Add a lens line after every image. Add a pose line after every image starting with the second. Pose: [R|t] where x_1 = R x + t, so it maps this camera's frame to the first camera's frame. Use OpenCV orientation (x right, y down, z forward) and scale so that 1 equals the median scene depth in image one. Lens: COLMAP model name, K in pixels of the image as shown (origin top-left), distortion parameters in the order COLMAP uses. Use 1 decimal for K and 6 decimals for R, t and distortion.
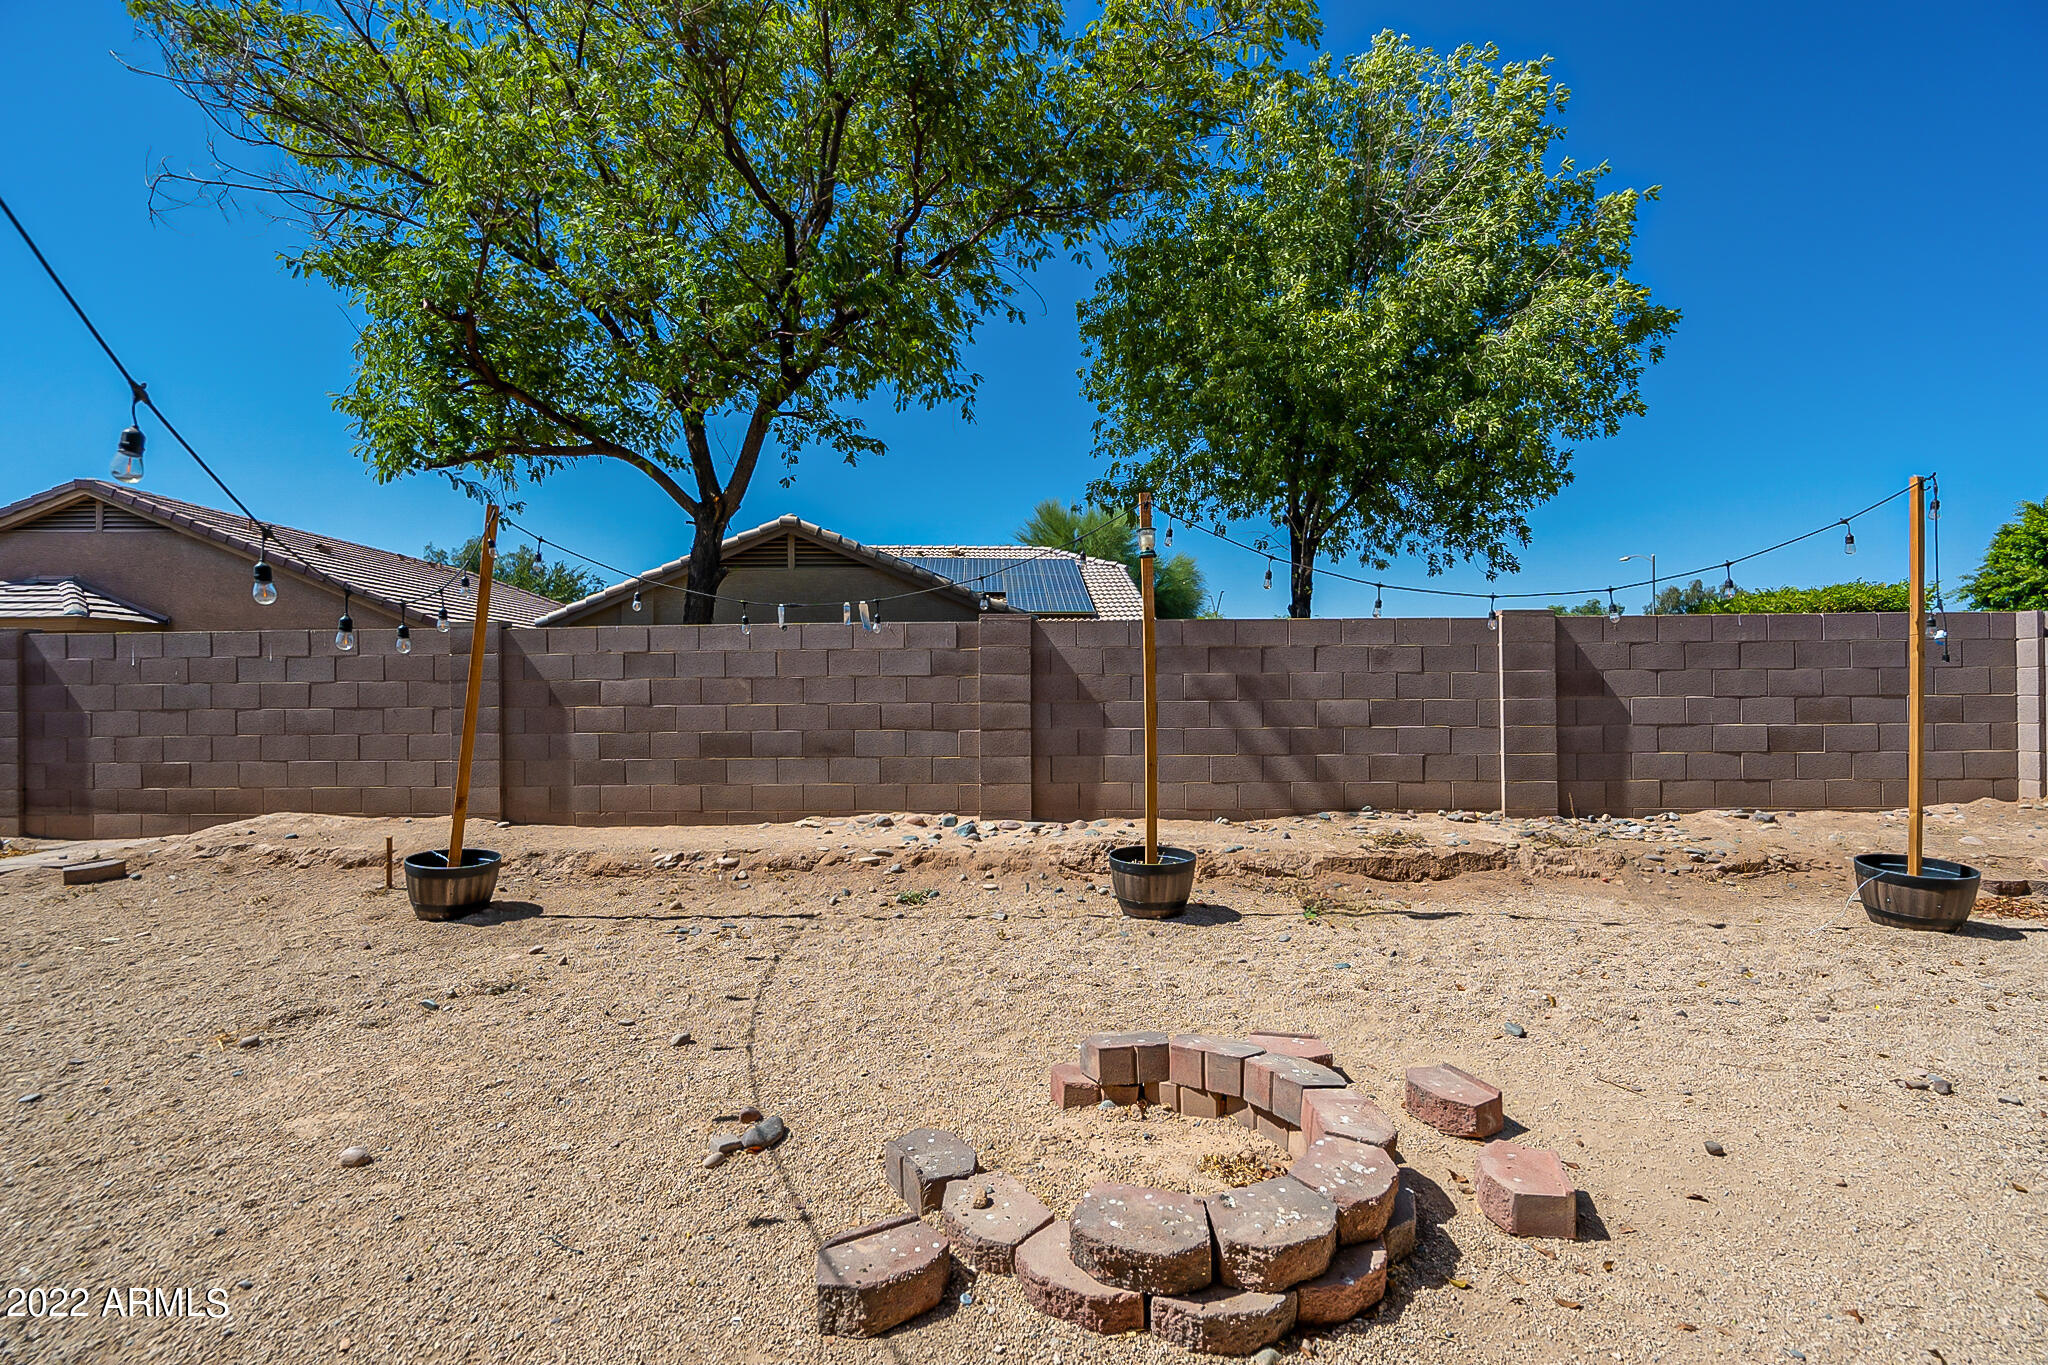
lens RADIAL K [[929.2, 0, 1024.0], [0, 929.2, 682.5], [0, 0, 1]] dist [-0.020370, 0.000092]
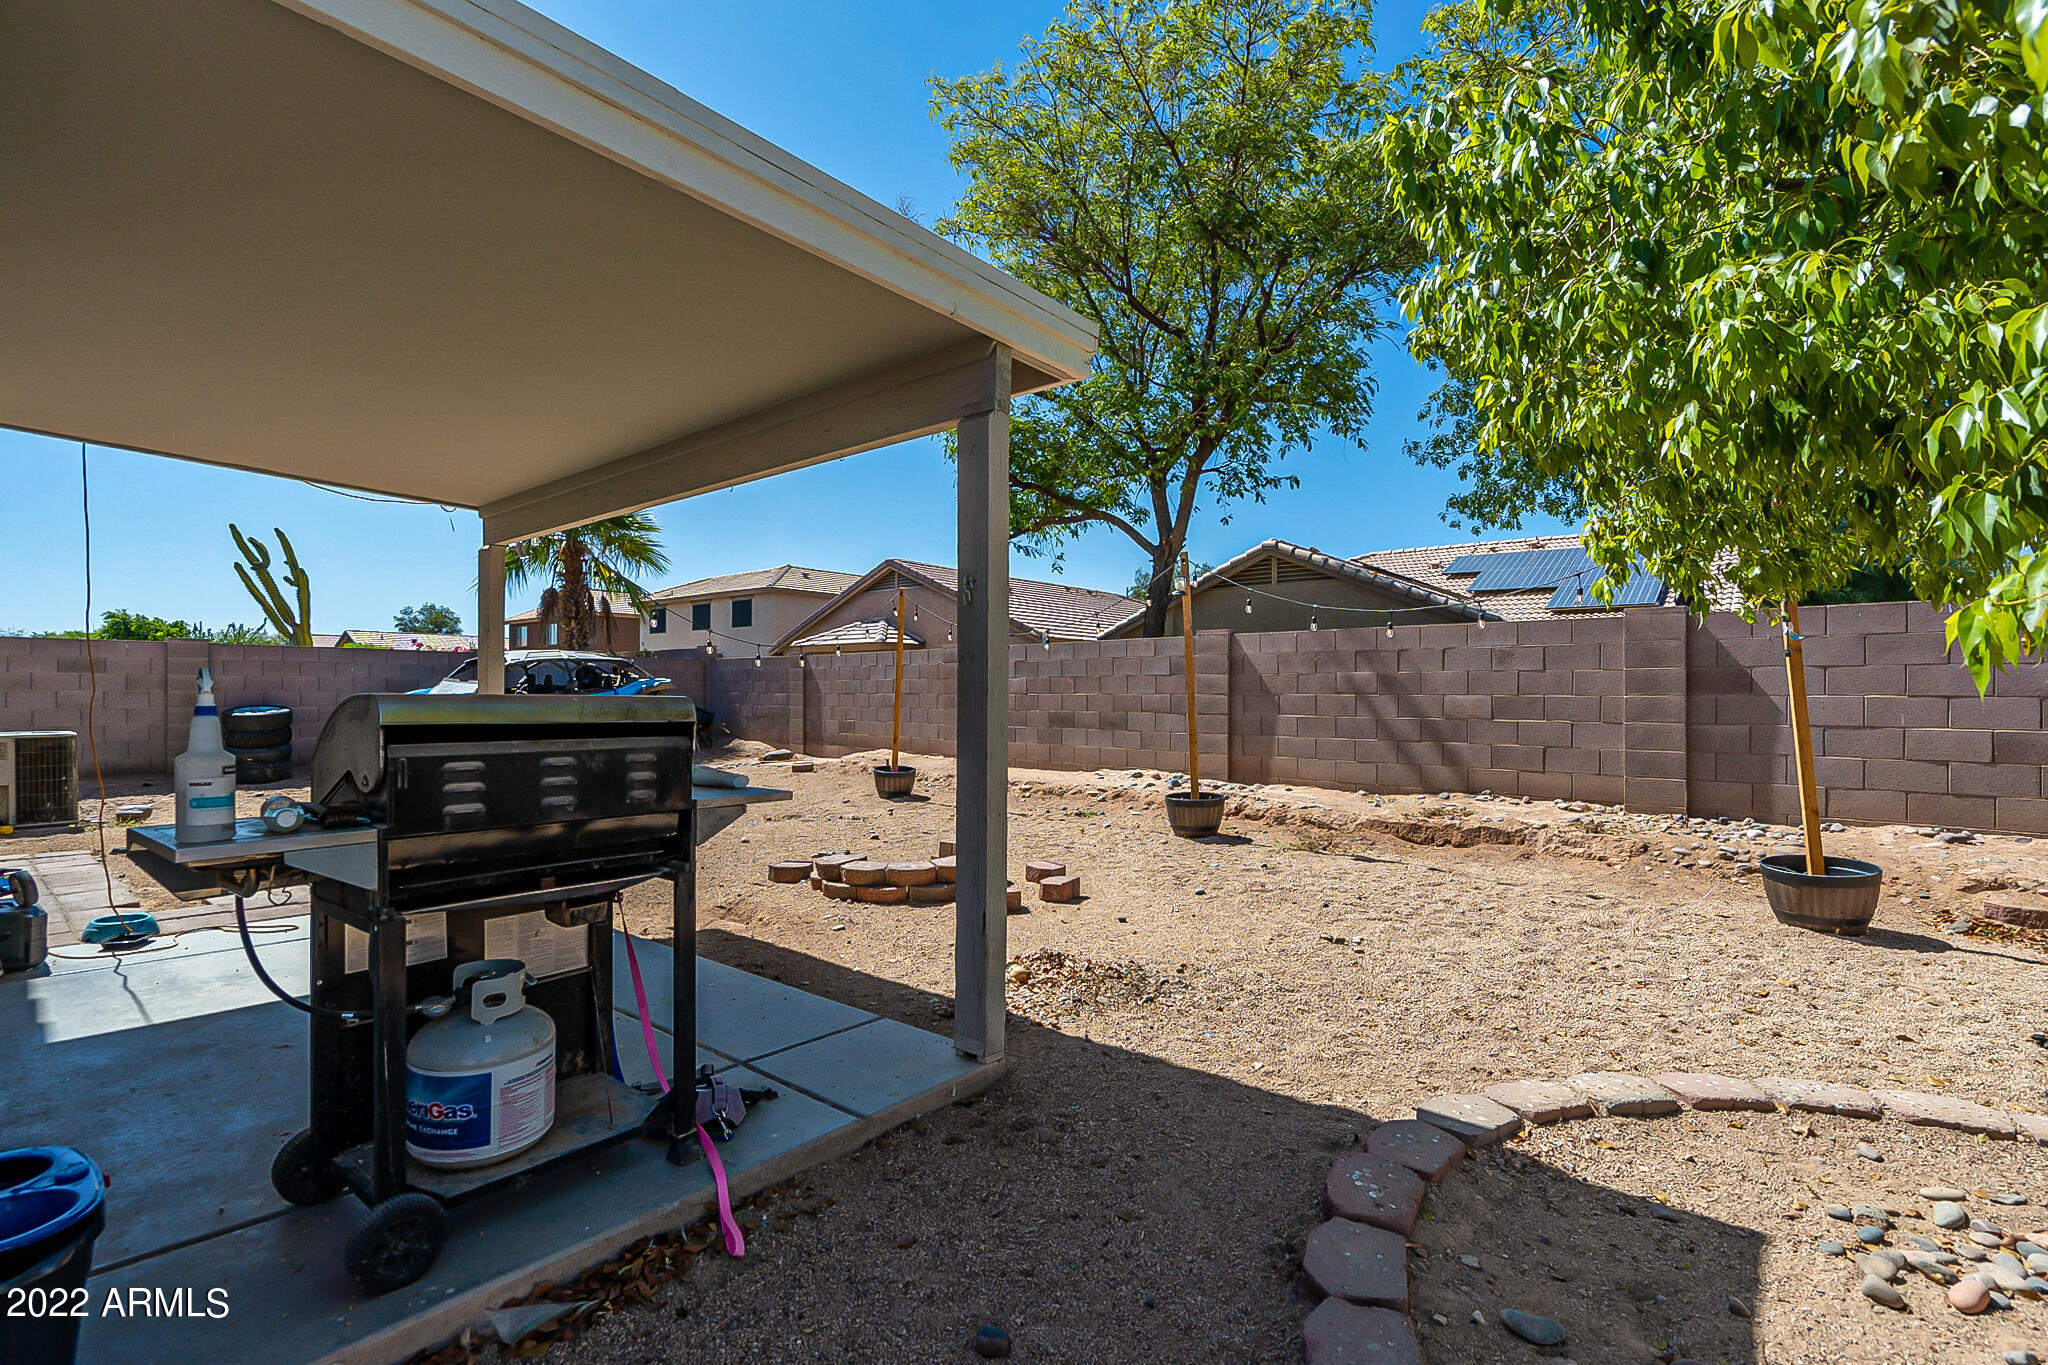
lens RADIAL K [[954.6, 0, 1018.6], [0, 954.6, 705.2], [0, 0, 1]] dist [-0.059442, 0.023297]
pose [[0.722366, 0.017673, -0.691285, 0.744415], [-0.001242, 0.999705, 0.024261, 0.003667], [0.691510, -0.016667, 0.722175, -0.214358]]
